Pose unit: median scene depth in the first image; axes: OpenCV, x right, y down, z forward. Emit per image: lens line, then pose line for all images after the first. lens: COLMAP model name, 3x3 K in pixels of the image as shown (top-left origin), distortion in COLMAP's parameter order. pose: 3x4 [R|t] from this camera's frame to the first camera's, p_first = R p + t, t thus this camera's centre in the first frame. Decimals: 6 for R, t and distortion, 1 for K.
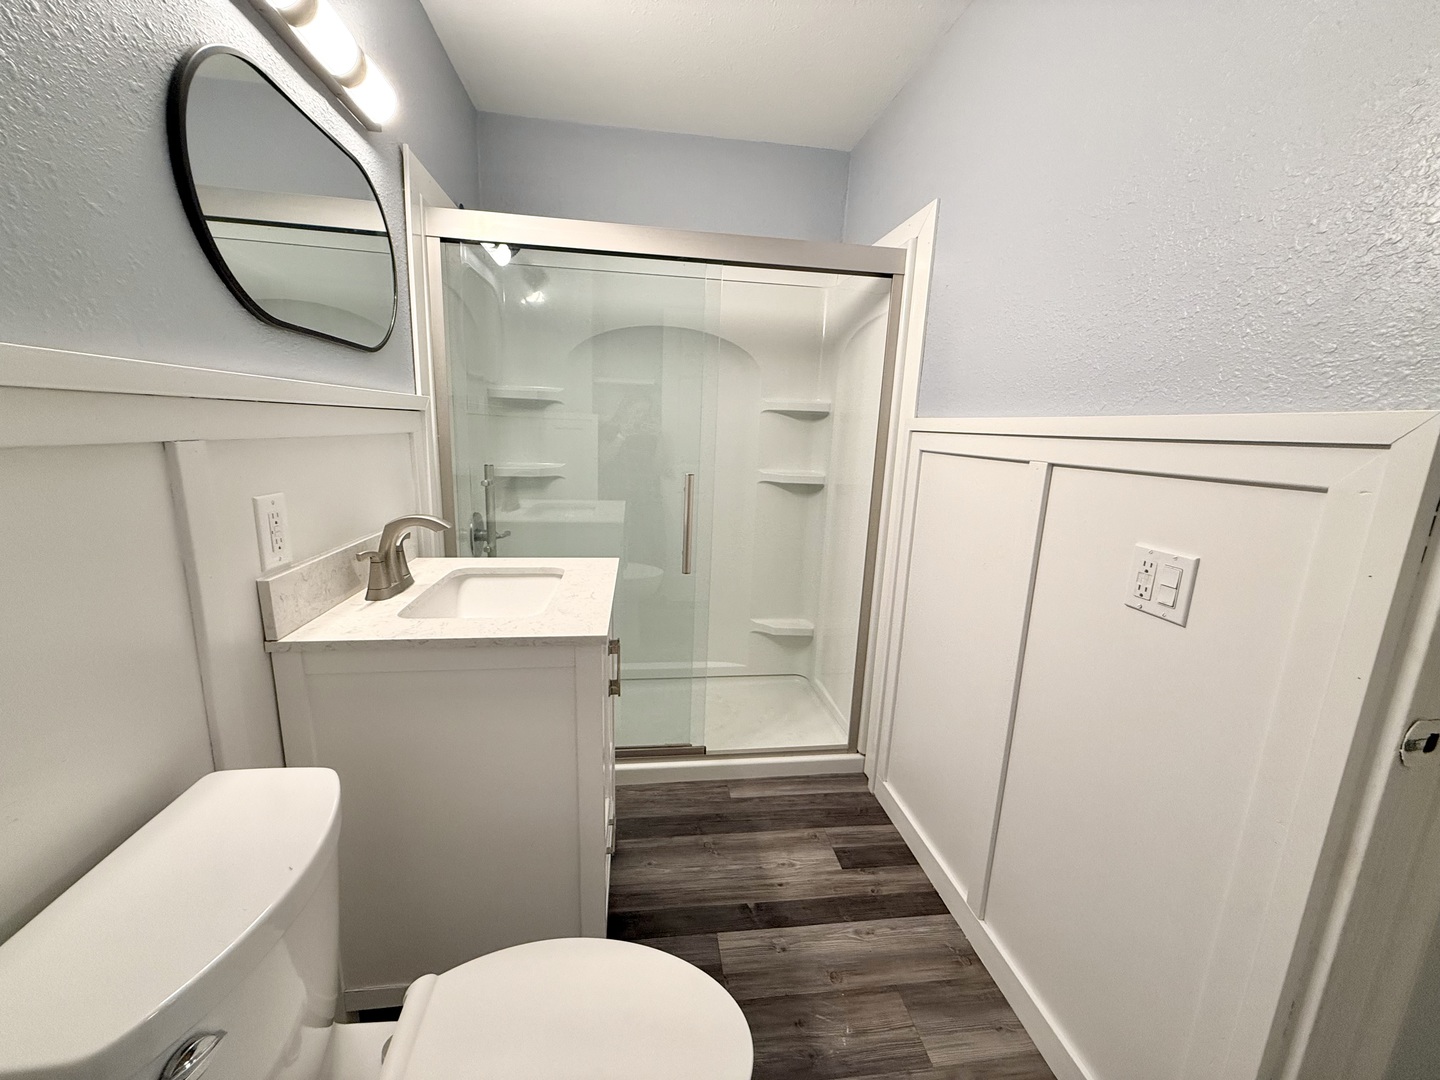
lens RADIAL K [[575.7, 0, 717.1], [0, 575.7, 543.5], [0, 0, 1]] dist [0.003184, 0.000254]
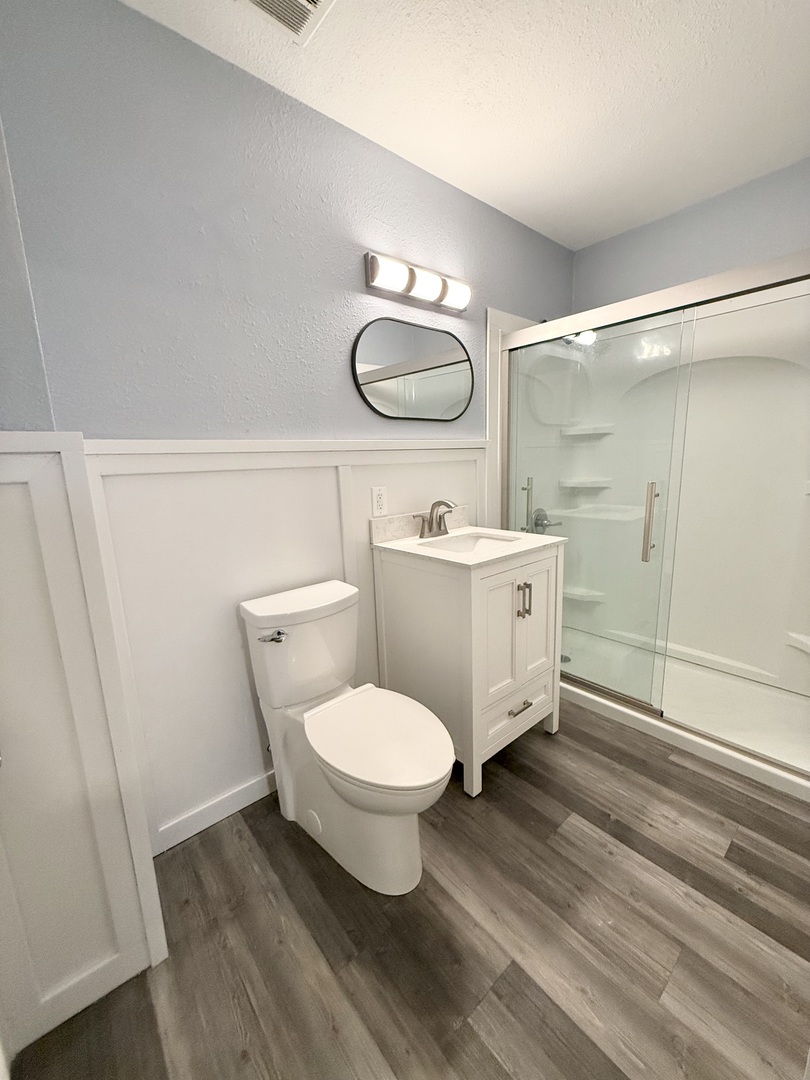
lens RADIAL K [[431.8, 0, 404.2], [0, 431.8, 539.7], [0, 0, 1]] dist [0.003184, 0.000254]
pose [[0.541750, 0.106680, -0.833742, 0.507070], [-0.117837, 0.991757, 0.050330, 0.021641], [0.832239, 0.070979, 0.549855, 0.041934]]
